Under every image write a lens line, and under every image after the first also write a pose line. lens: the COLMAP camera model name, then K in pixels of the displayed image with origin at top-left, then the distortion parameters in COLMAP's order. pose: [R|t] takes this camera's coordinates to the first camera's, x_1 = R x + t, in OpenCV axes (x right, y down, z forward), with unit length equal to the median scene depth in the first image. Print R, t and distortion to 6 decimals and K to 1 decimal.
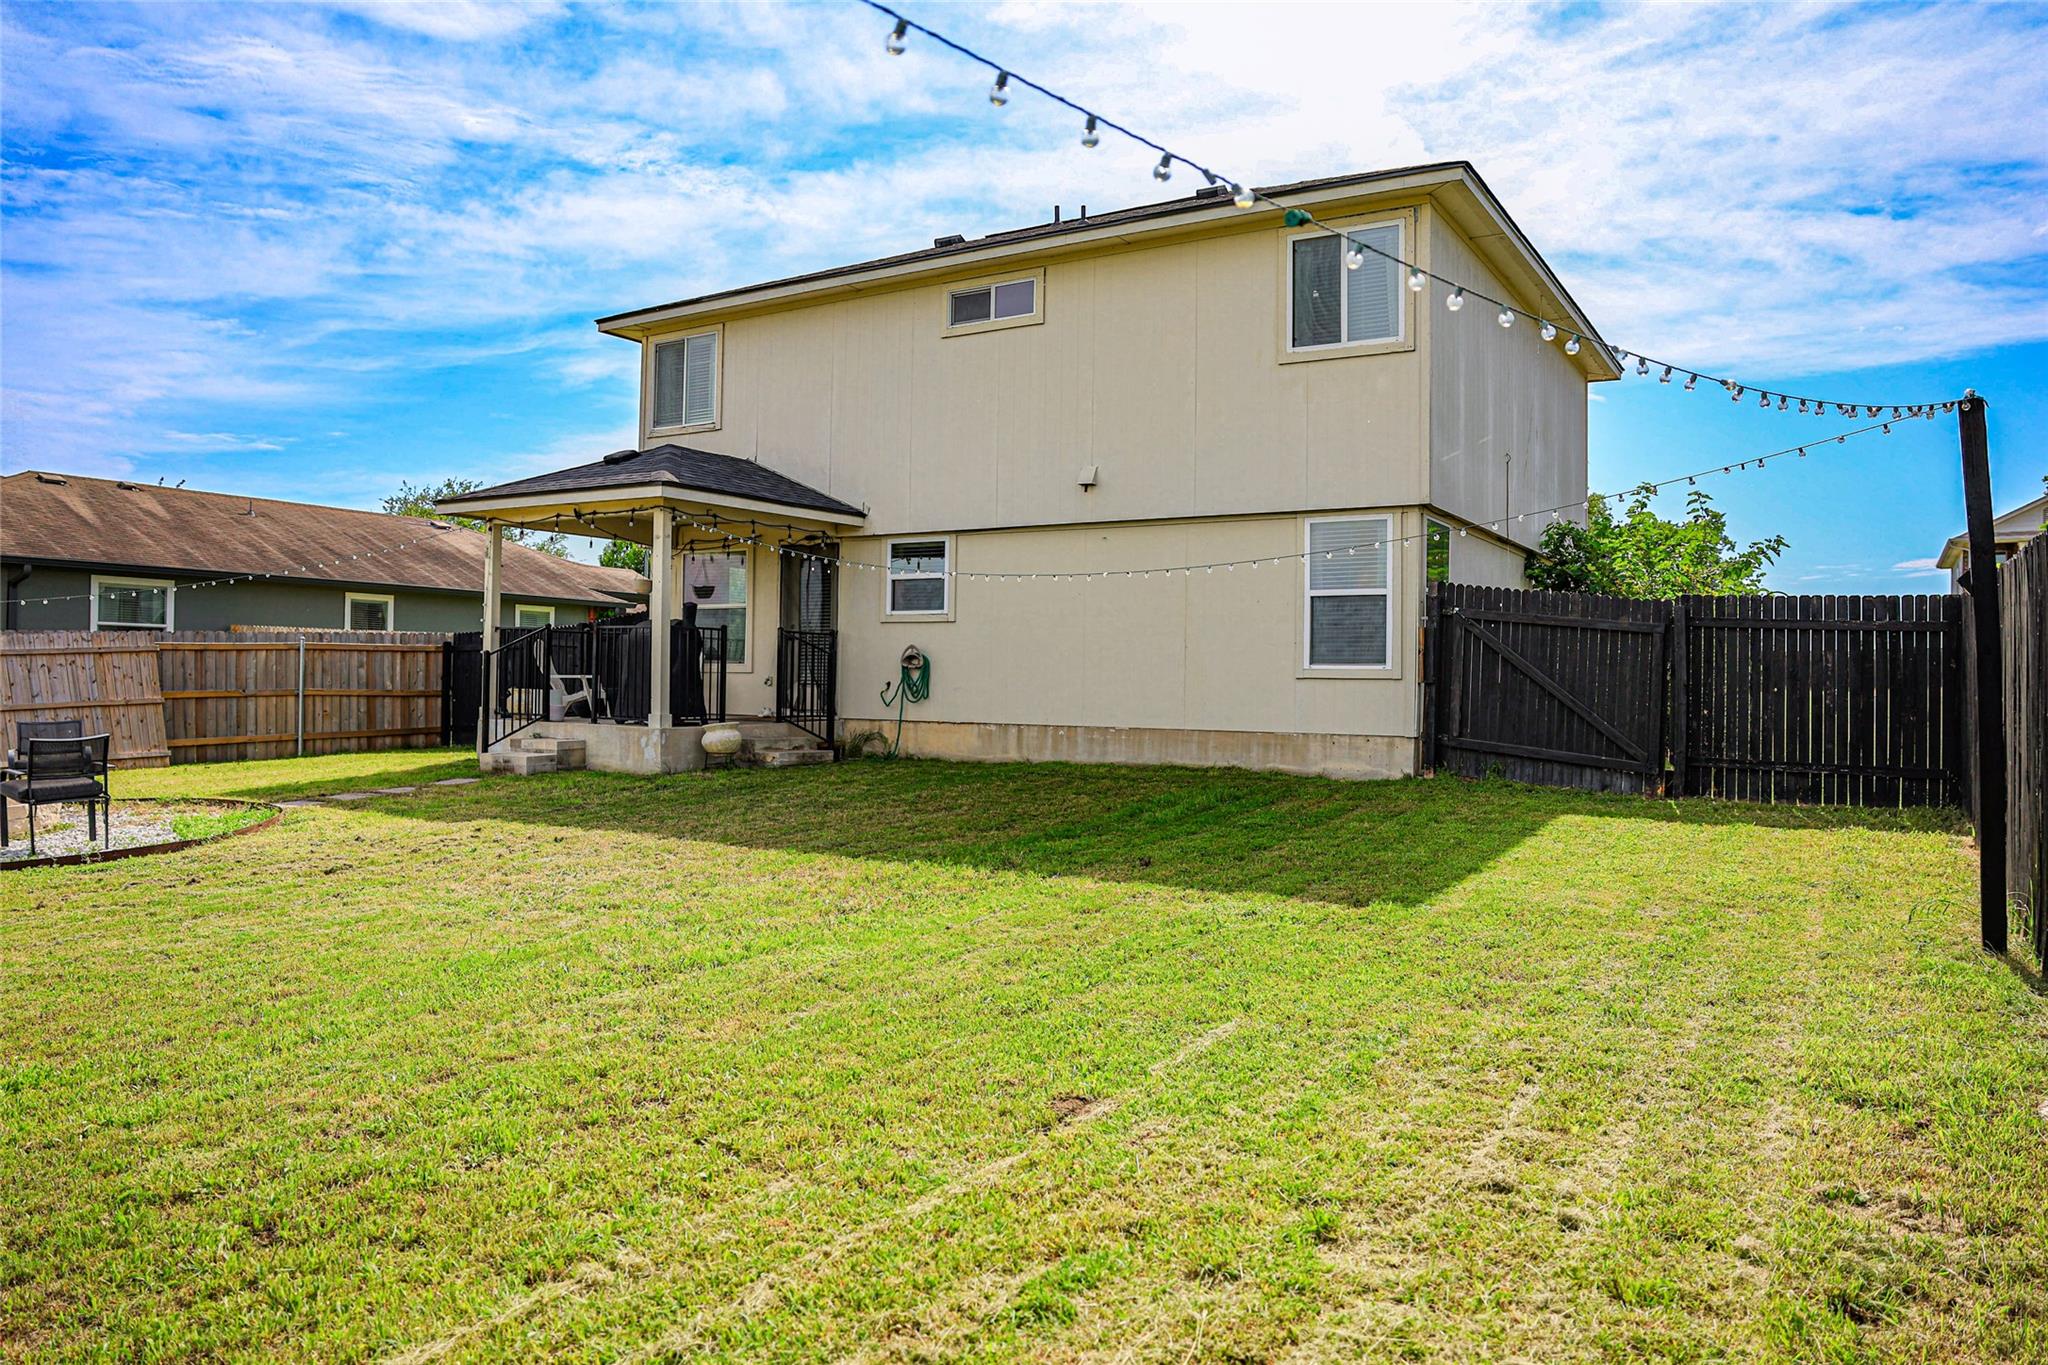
lens RADIAL K [[1401.0, 0, 1024.0], [0, 1401.0, 682.5], [0, 0, 1]] dist [-0.116689, 0.103159]
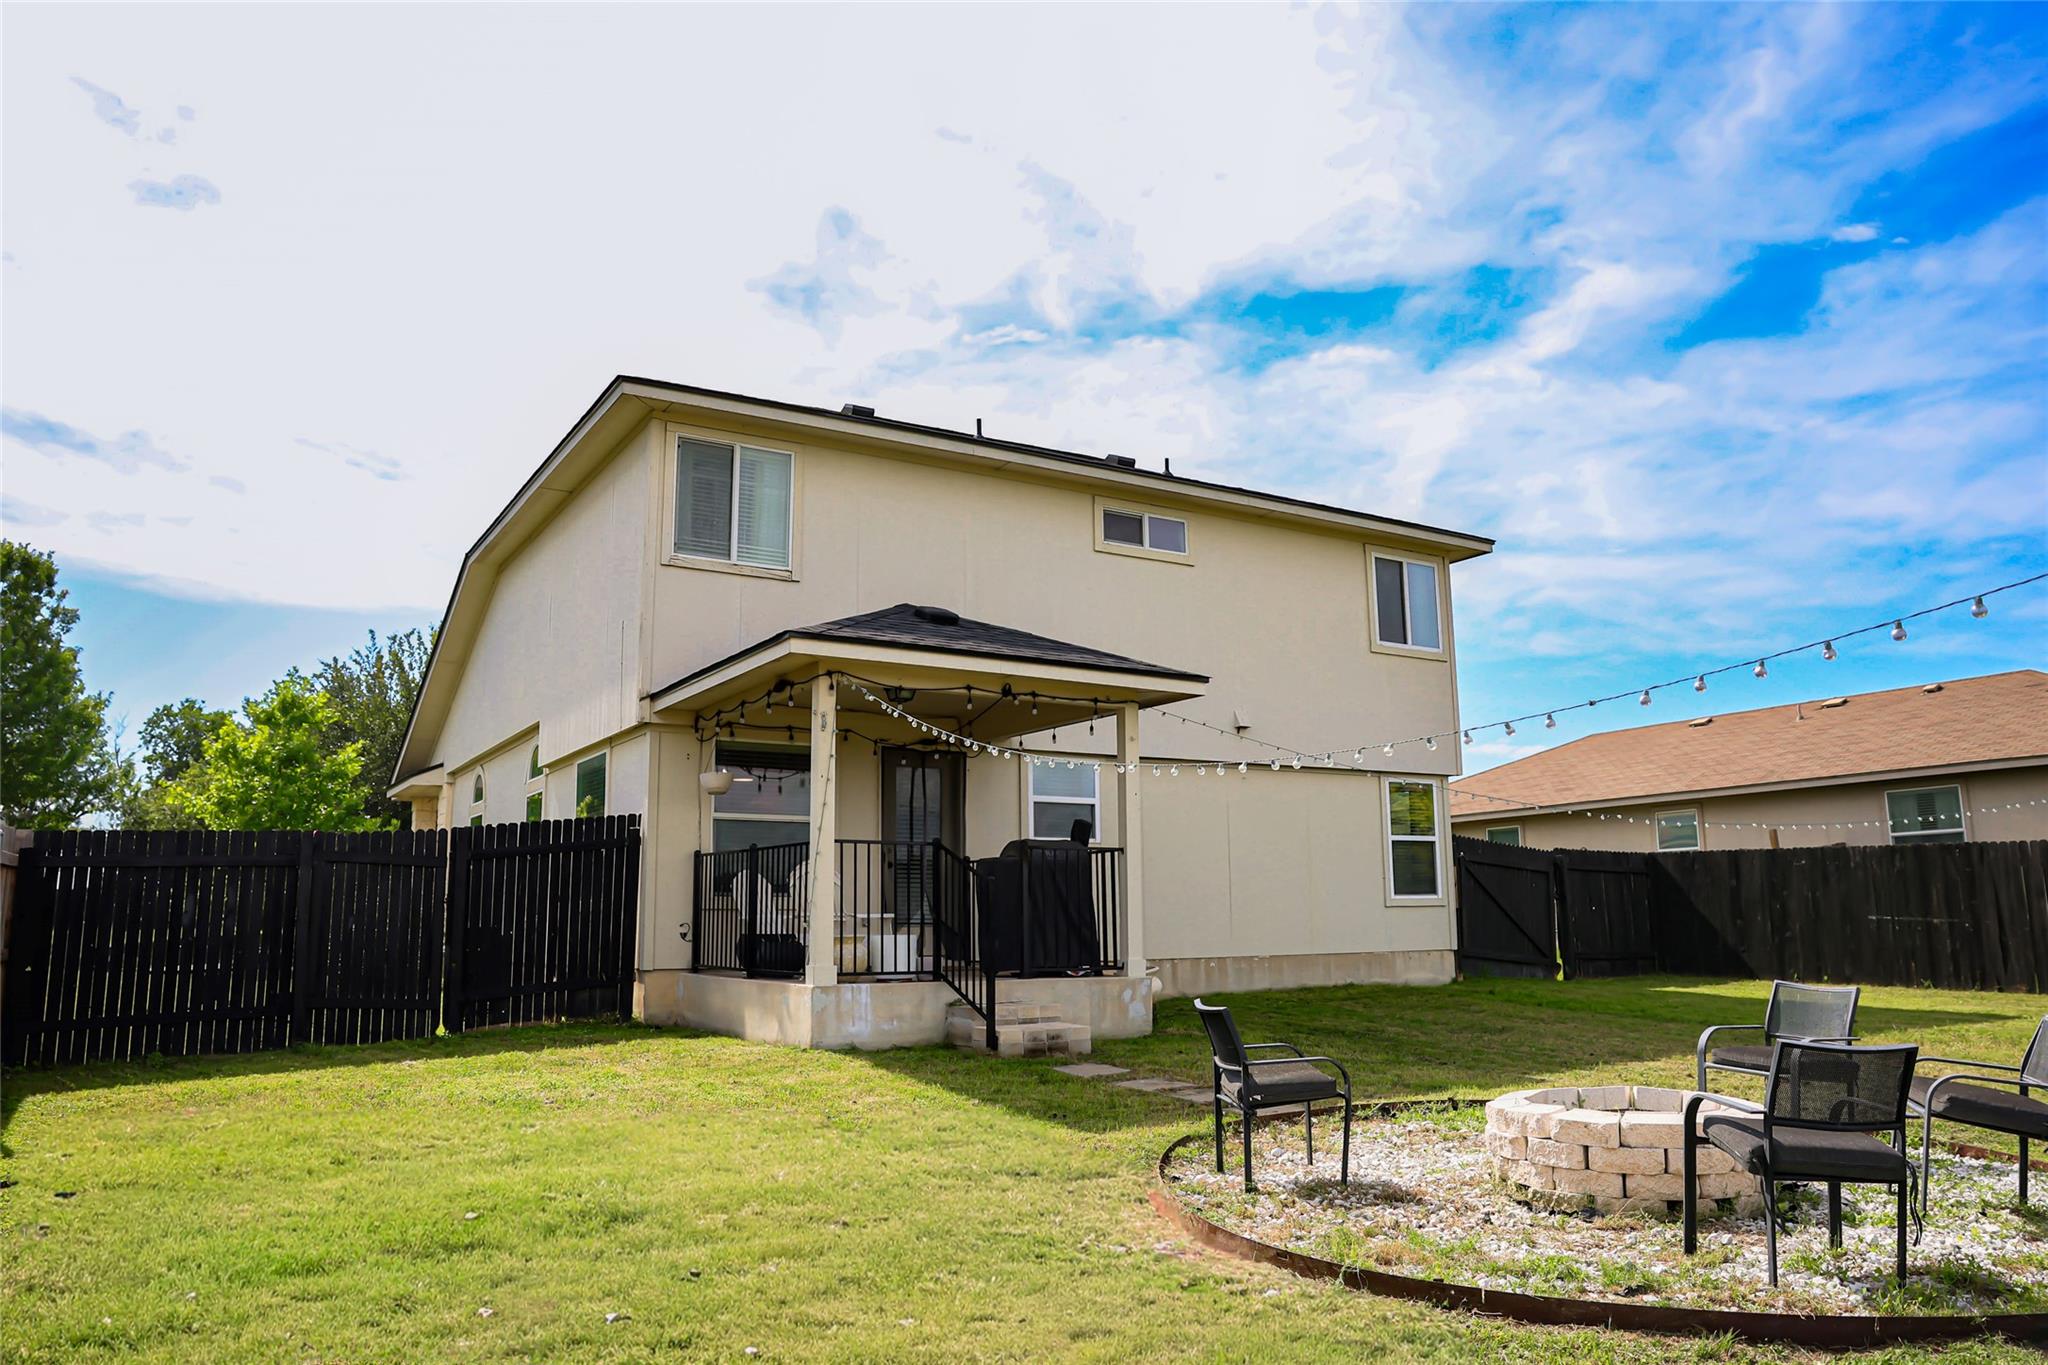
lens RADIAL K [[1457.2, 0, 1024.0], [0, 1457.2, 682.5], [0, 0, 1]] dist [-0.117011, 0.098823]
pose [[0.444025, 0.130900, 0.886401, -1.213690], [0.017335, 0.987831, -0.154562, -0.007629], [-0.895847, 0.083995, 0.436353, 0.788864]]
